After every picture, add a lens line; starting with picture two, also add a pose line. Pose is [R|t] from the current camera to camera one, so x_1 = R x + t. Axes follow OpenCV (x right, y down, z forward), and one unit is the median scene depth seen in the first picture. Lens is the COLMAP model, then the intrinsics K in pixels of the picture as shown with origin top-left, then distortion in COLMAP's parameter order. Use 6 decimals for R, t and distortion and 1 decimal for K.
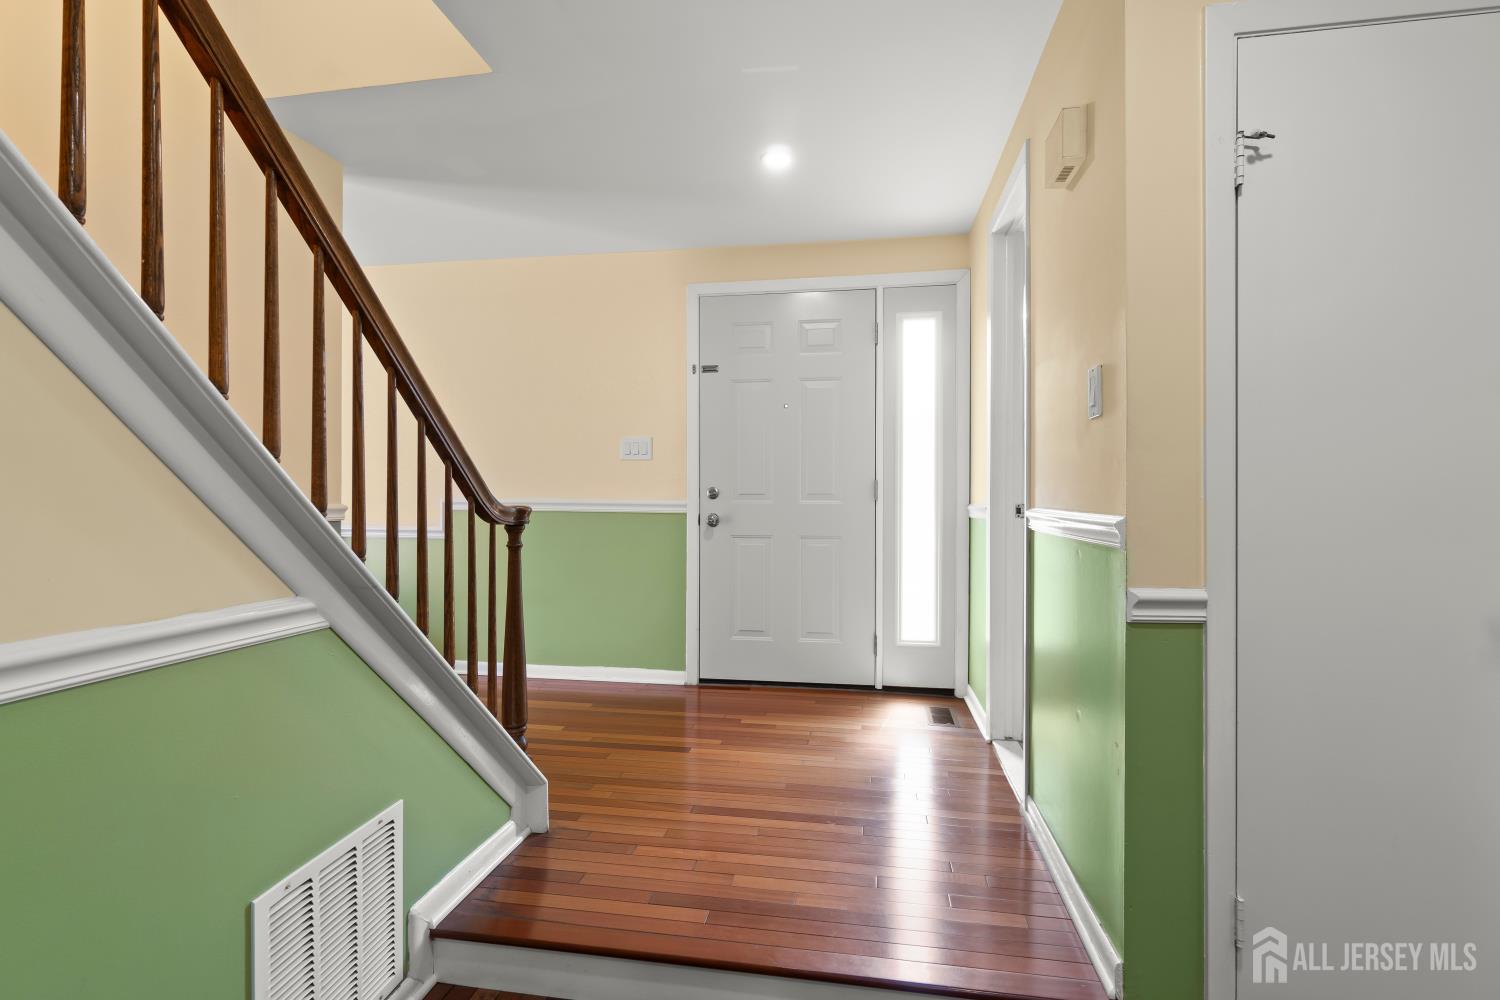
lens RADIAL K [[724.9, 0, 748.5], [0, 724.9, 501.4], [0, 0, 1]] dist [0.000516, -0.000530]
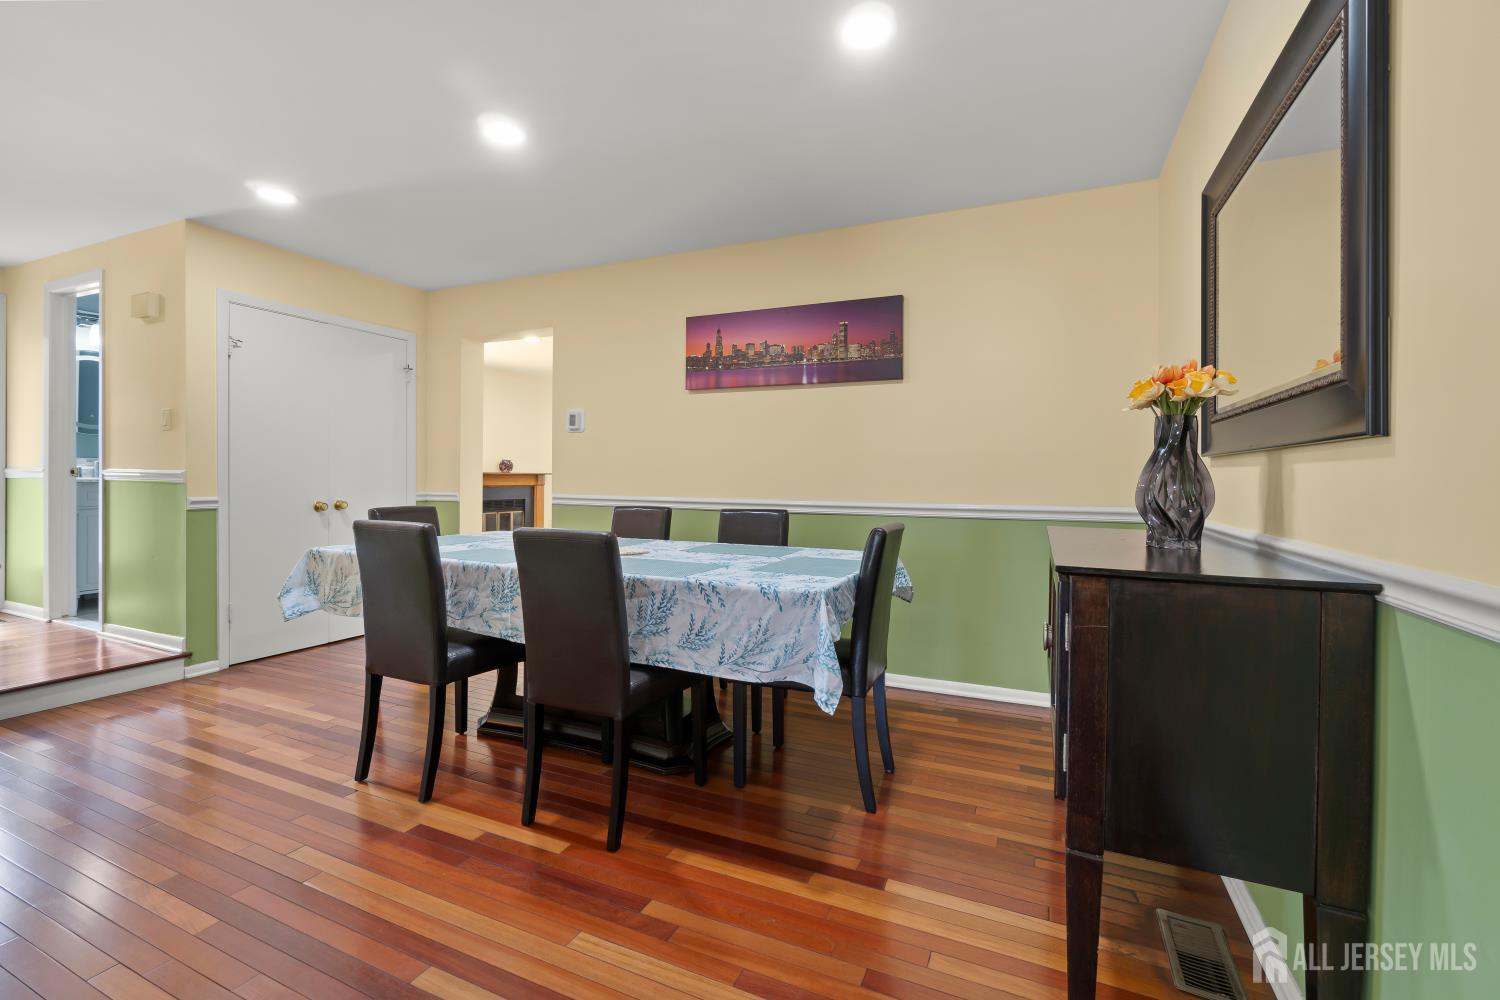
lens RADIAL K [[641.7, 0, 748.4], [0, 641.7, 485.0], [0, 0, 1]] dist [-0.006105, 0.002325]
pose [[0.240668, -0.005825, 0.970590, -1.275343], [-0.004199, 0.999966, 0.007043, 0.050536], [-0.970598, -0.005771, 0.240636, -1.585477]]
